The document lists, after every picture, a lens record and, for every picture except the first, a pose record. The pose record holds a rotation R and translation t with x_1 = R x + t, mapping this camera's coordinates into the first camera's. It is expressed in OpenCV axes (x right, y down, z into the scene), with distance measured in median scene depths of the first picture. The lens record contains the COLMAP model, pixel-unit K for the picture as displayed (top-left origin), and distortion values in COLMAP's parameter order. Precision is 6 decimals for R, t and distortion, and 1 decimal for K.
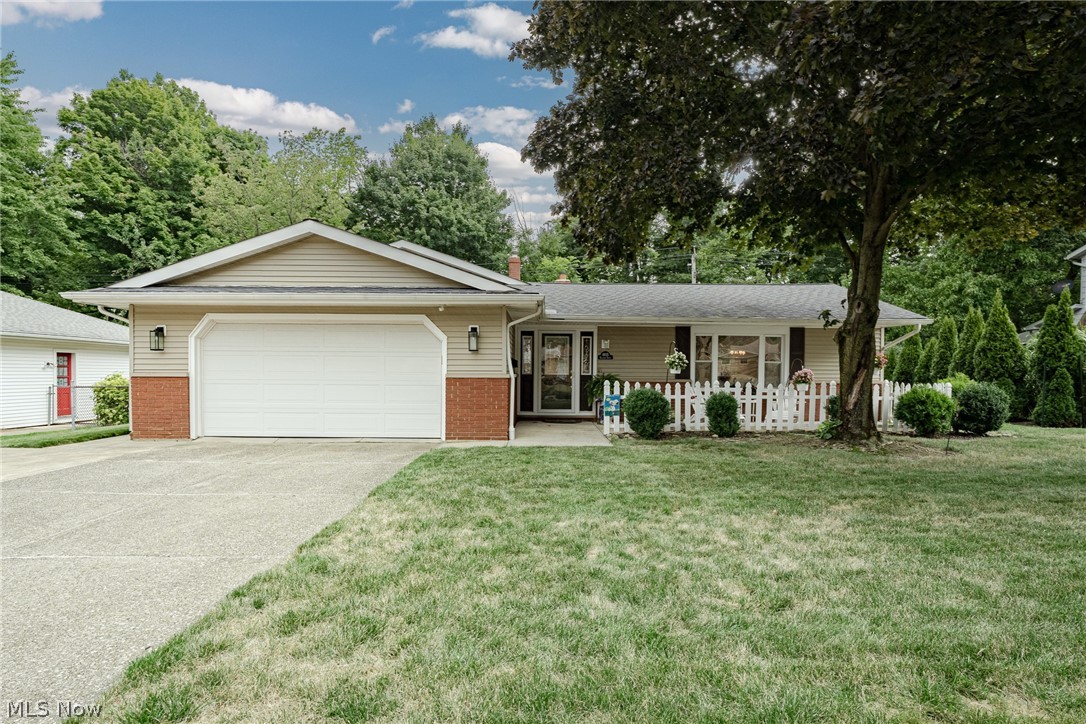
lens RADIAL K [[514.5, 0, 542.9], [0, 514.5, 365.4], [0, 0, 1]] dist [-0.018529, -0.000061]
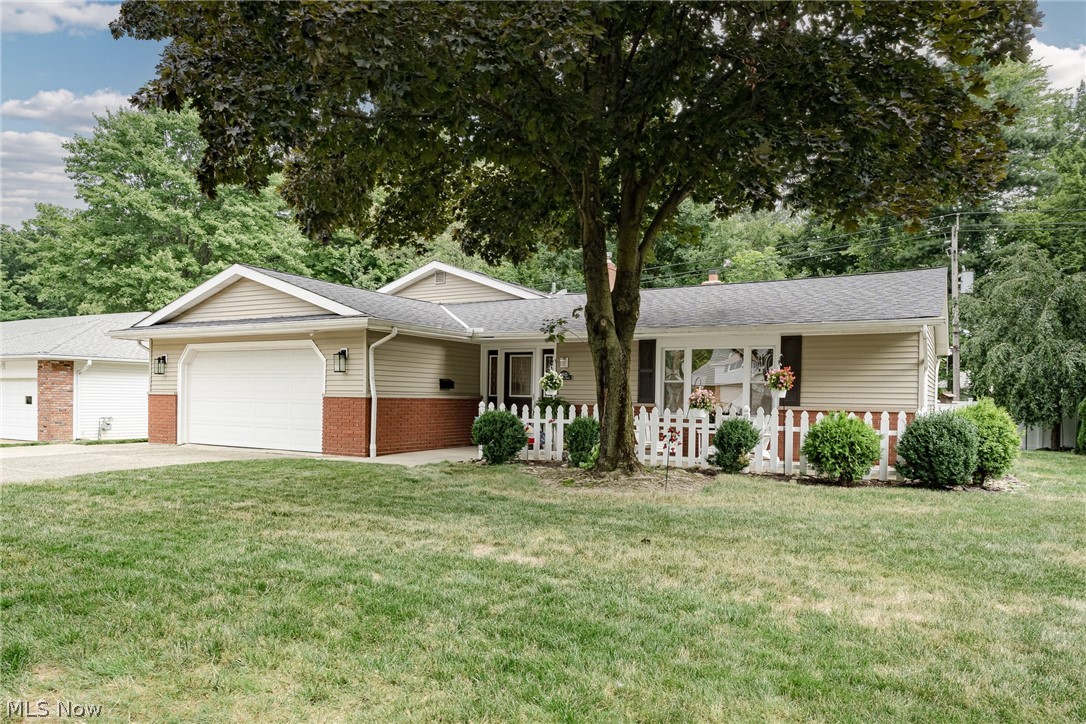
lens RADIAL K [[633.0, 0, 542.2], [0, 633.0, 366.2], [0, 0, 1]] dist [-0.004643, -0.000203]
pose [[0.889190, -0.014099, -0.457321, 0.802682], [-0.002485, 0.999362, -0.035642, 0.005609], [0.457532, 0.032829, 0.888587, 0.015932]]
